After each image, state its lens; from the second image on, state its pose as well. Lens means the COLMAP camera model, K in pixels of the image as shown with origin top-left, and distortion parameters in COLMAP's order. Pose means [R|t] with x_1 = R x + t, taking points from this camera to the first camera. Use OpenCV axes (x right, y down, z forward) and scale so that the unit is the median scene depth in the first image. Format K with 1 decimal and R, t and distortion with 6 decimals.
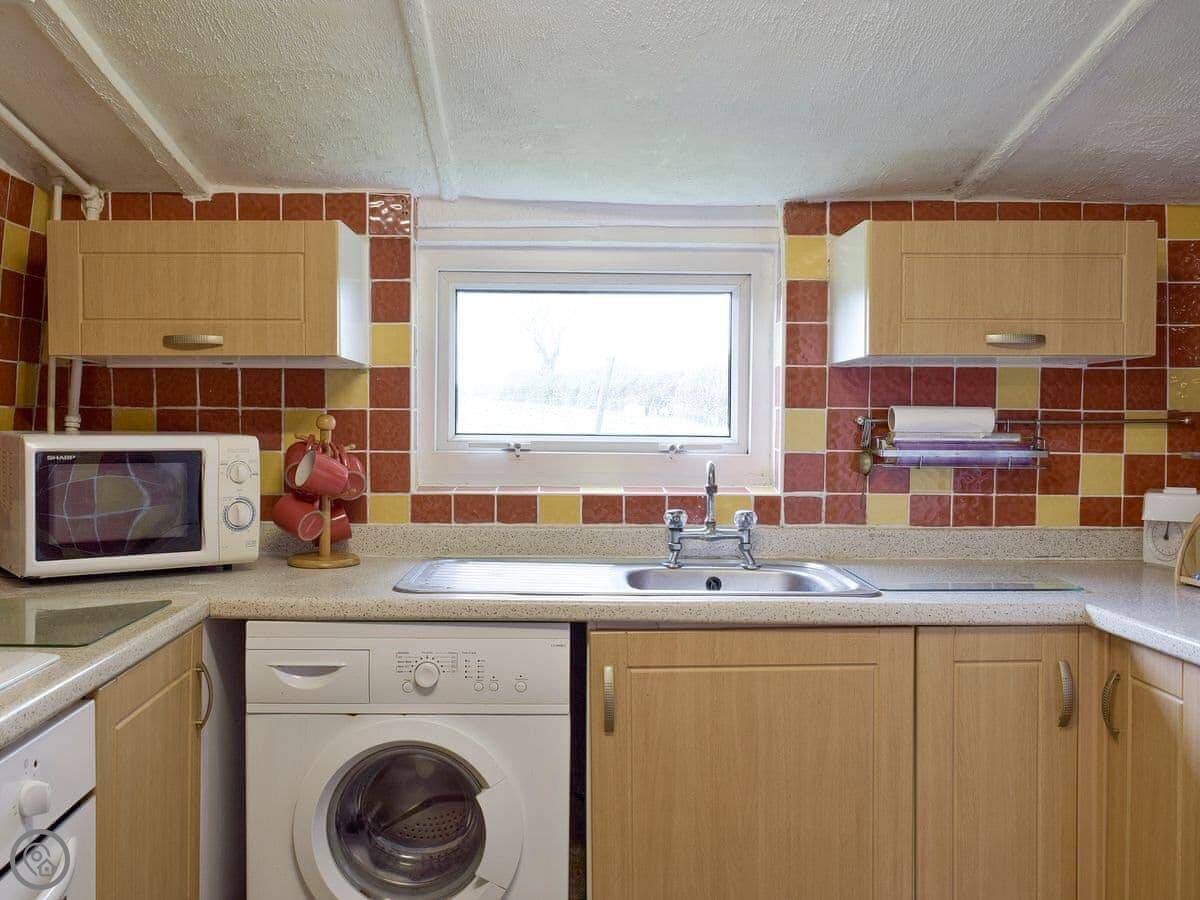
lens RADIAL K [[1125.0, 0, 654.4], [0, 1125.0, 431.5], [0, 0, 1]] dist [-0.037690, -0.003095]
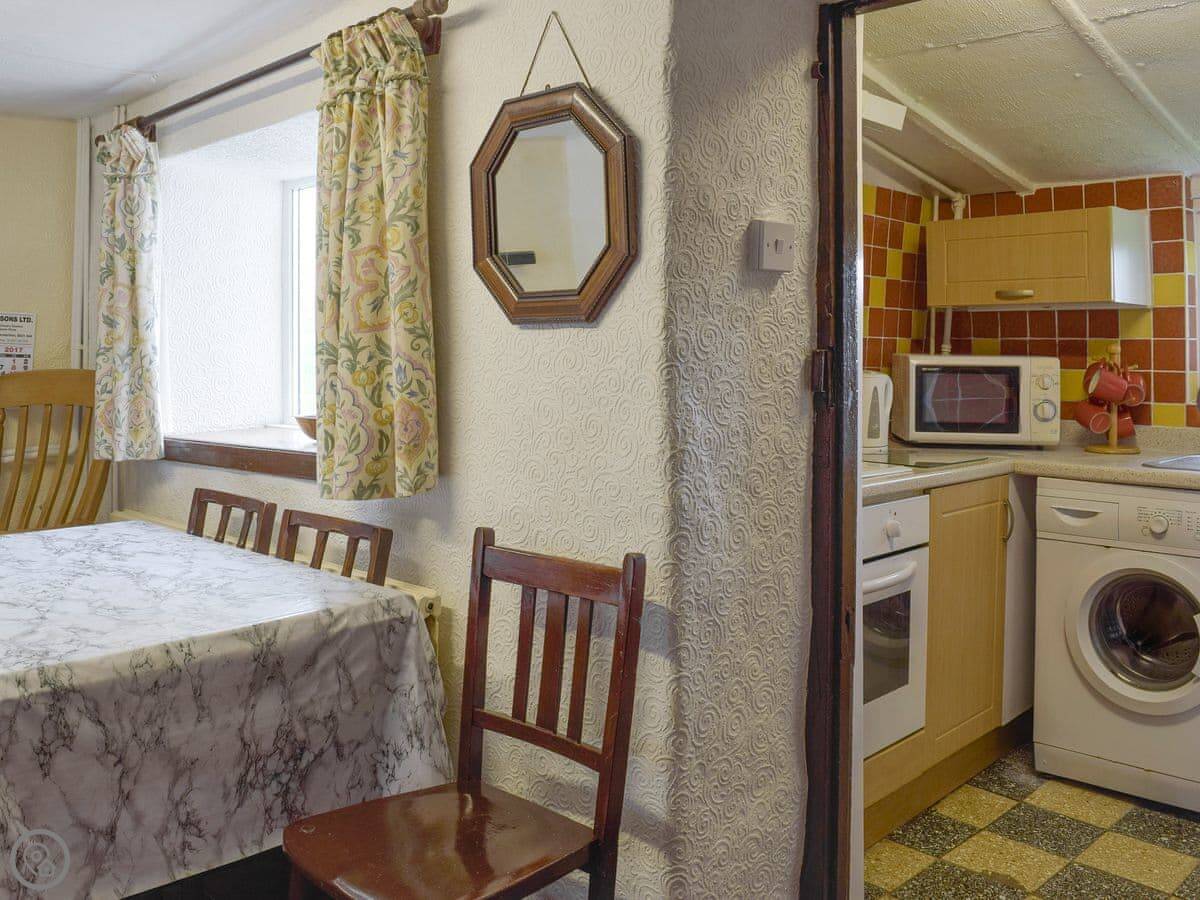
lens RADIAL K [[1069.7, 0, 600.5], [0, 1069.7, 366.5], [0, 0, 1]] dist [-0.017643, 0.002213]
pose [[0.673029, 0.014052, -0.739483, 0.254015], [-0.011492, 0.999897, 0.008541, 0.009982], [0.739527, 0.002750, 0.673121, -0.350074]]
